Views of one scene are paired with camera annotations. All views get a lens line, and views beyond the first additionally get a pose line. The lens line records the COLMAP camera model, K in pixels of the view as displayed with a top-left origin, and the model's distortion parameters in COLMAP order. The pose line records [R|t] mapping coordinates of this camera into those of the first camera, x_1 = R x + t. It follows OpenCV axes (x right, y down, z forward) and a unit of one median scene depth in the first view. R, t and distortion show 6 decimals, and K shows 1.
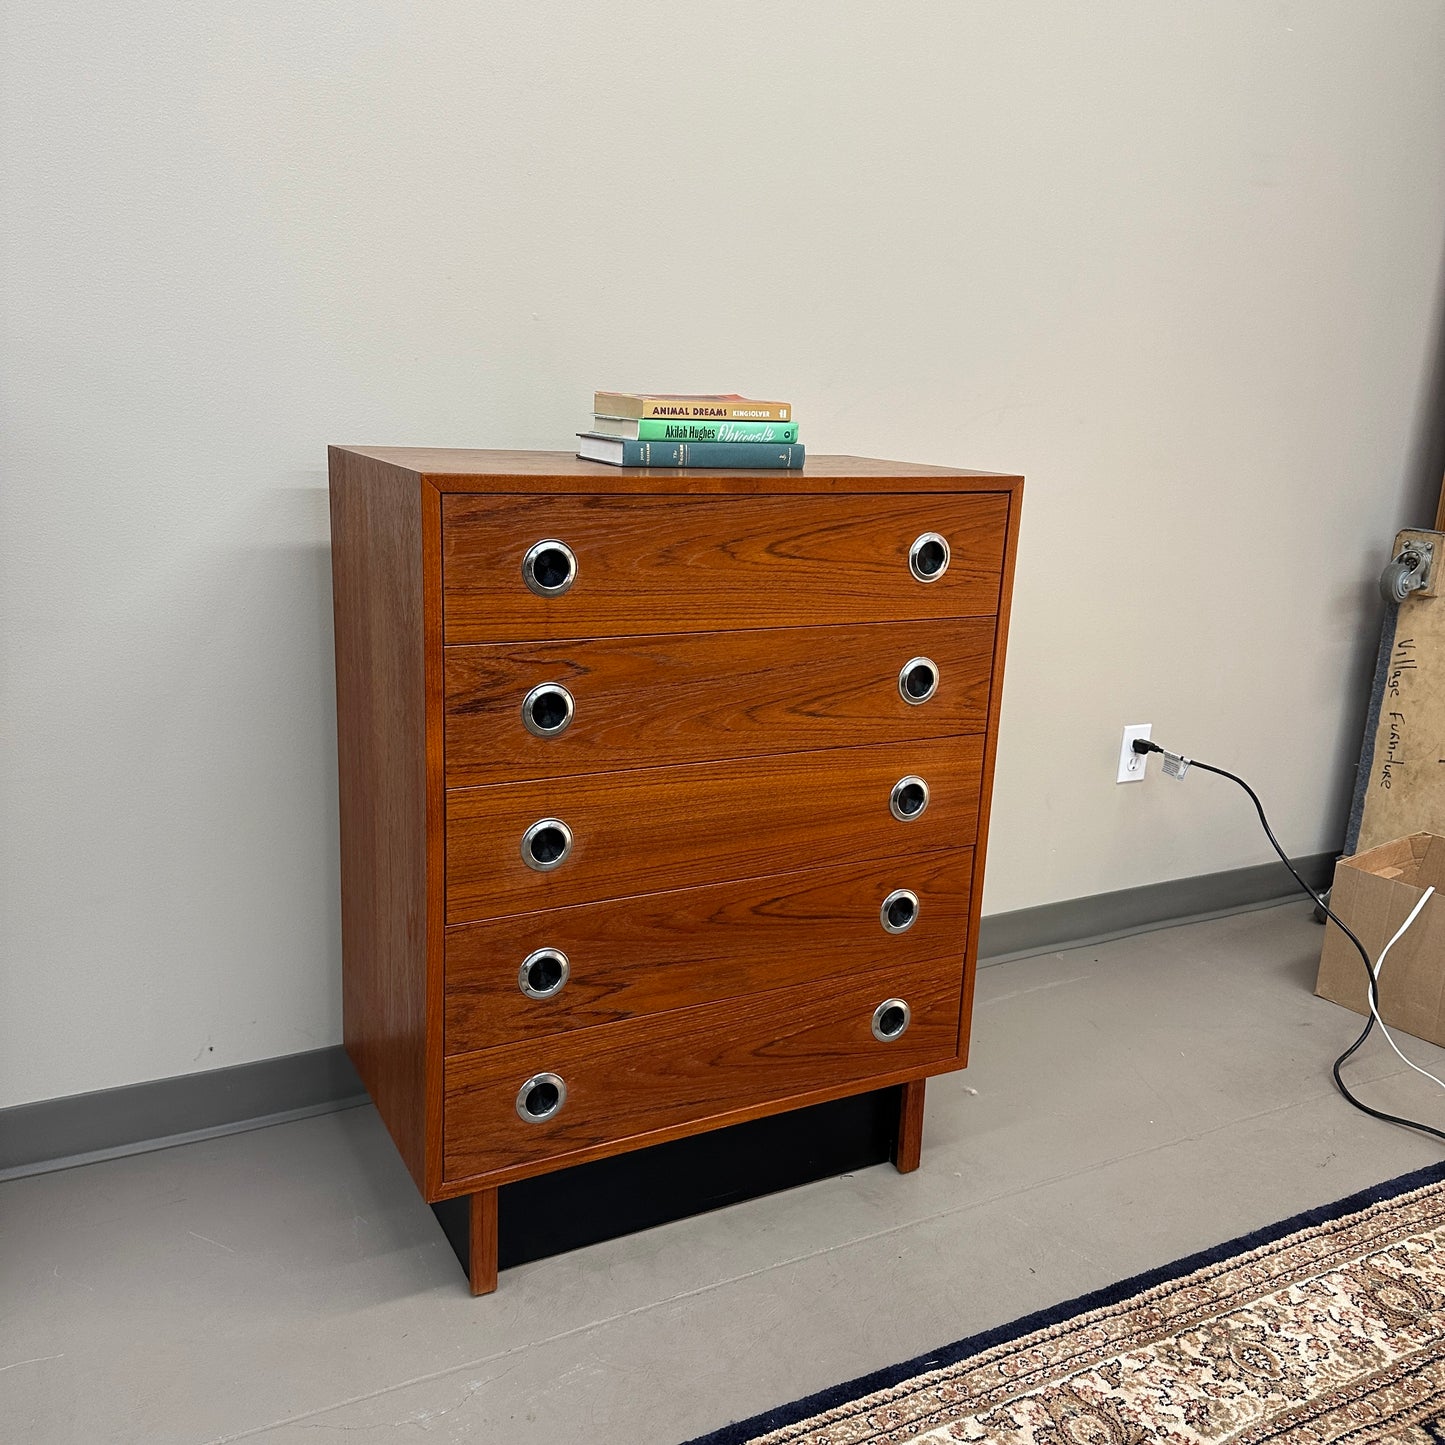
lens RADIAL K [[1352.4, 0, 727.9], [0, 1352.4, 722.8], [0, 0, 1]] dist [0.161072, -0.284852]
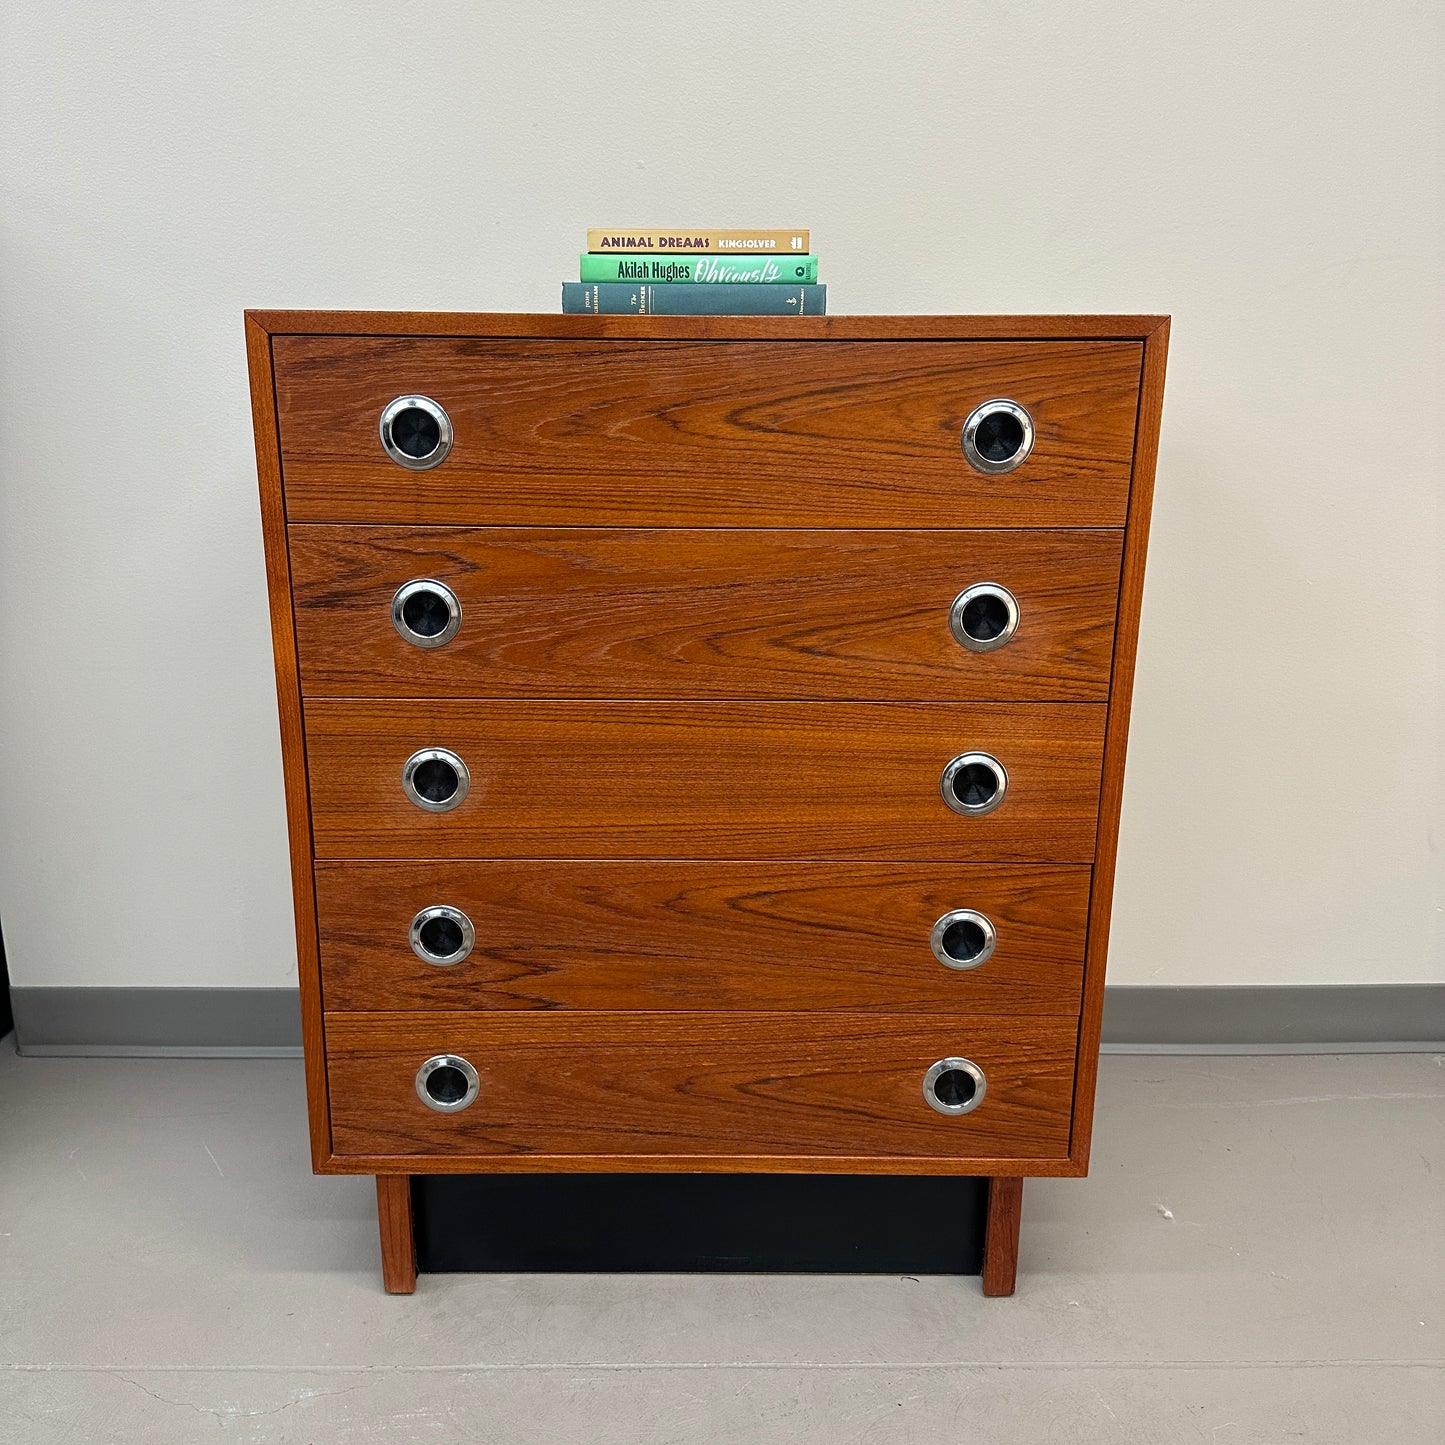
lens RADIAL K [[1319.1, 0, 712.6], [0, 1319.1, 731.1], [0, 0, 1]] dist [0.172416, -0.372043]
pose [[0.881476, 0.090215, -0.463531, 0.361670], [-0.085592, 0.995846, 0.031050, 0.019752], [0.464407, 0.012305, 0.885537, 0.343848]]
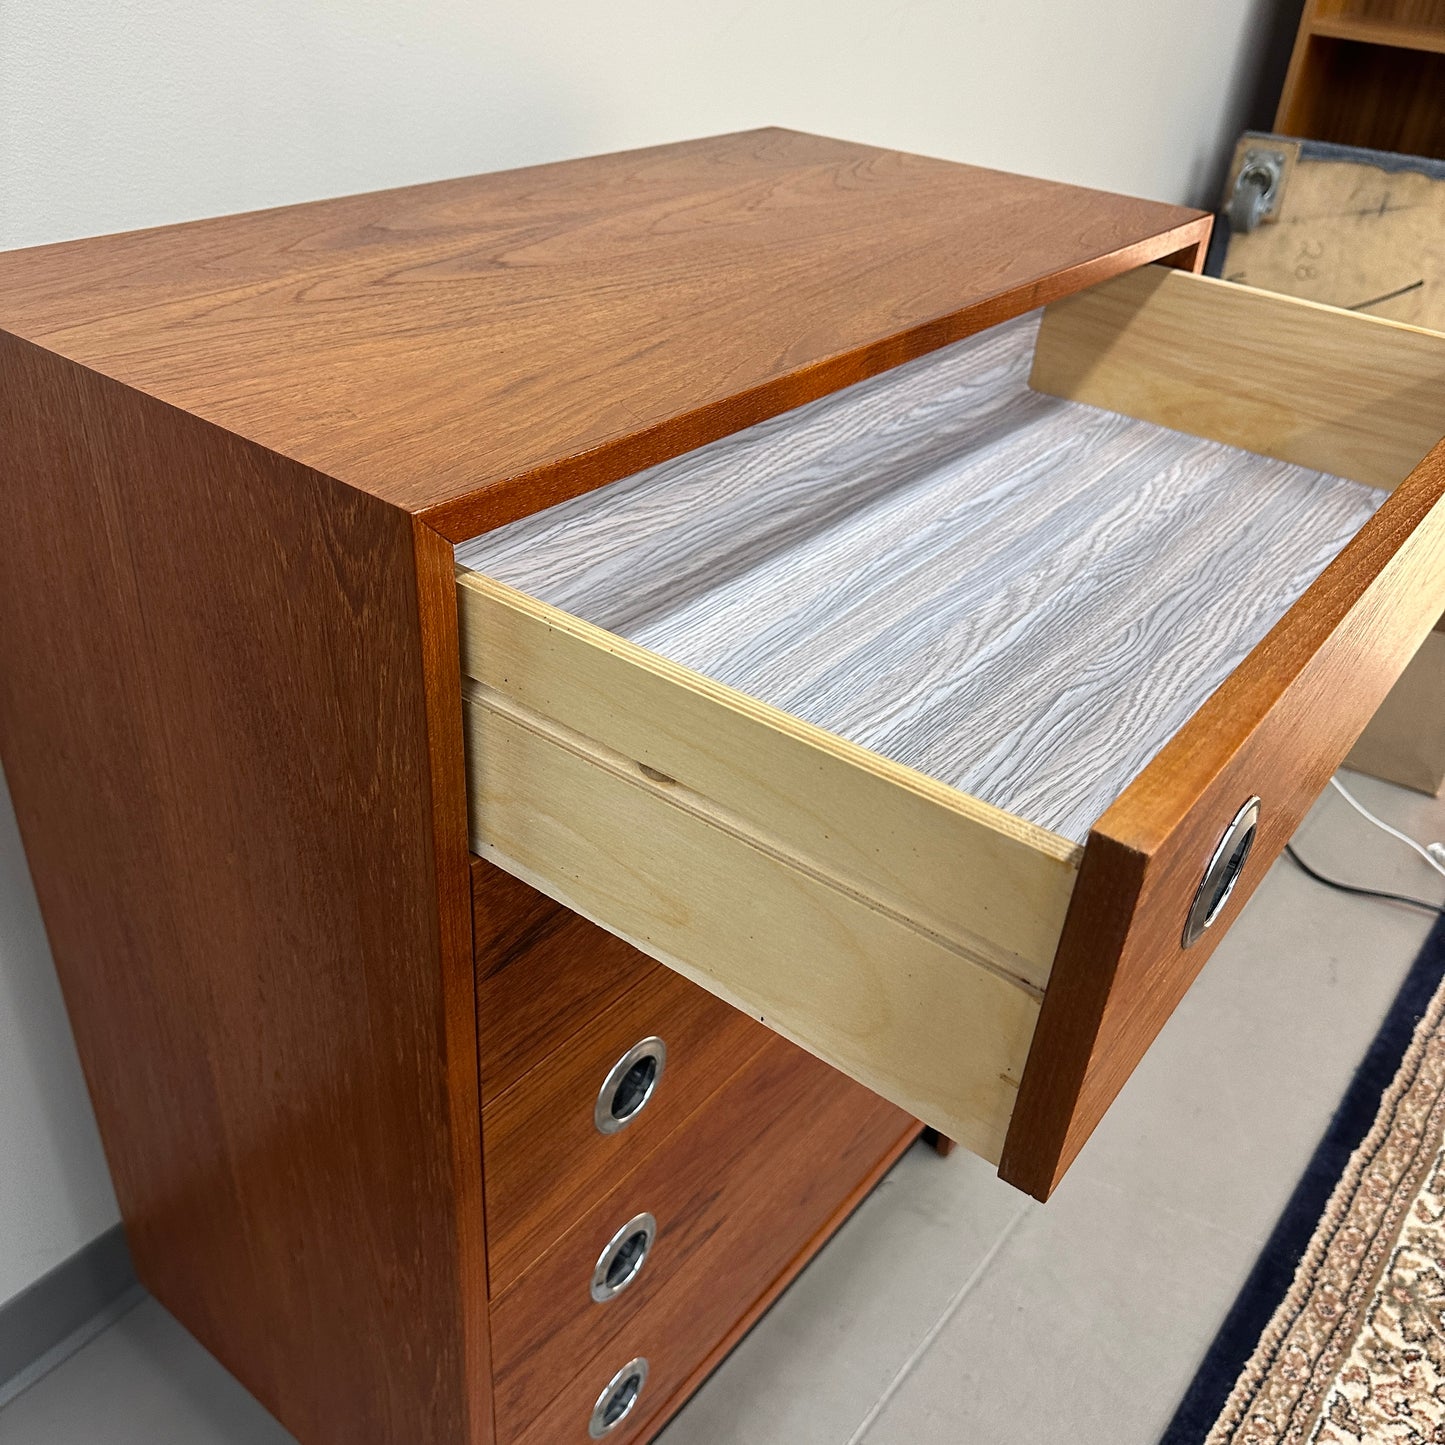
lens RADIAL K [[1376.0, 0, 757.9], [0, 1376.0, 718.0], [0, 0, 1]] dist [0.149508, -0.281839]
pose [[0.910240, -0.201973, 0.361484, -0.239135], [0.070740, 0.935991, 0.344843, -0.211478], [-0.407995, -0.288318, 0.866264, 0.522814]]
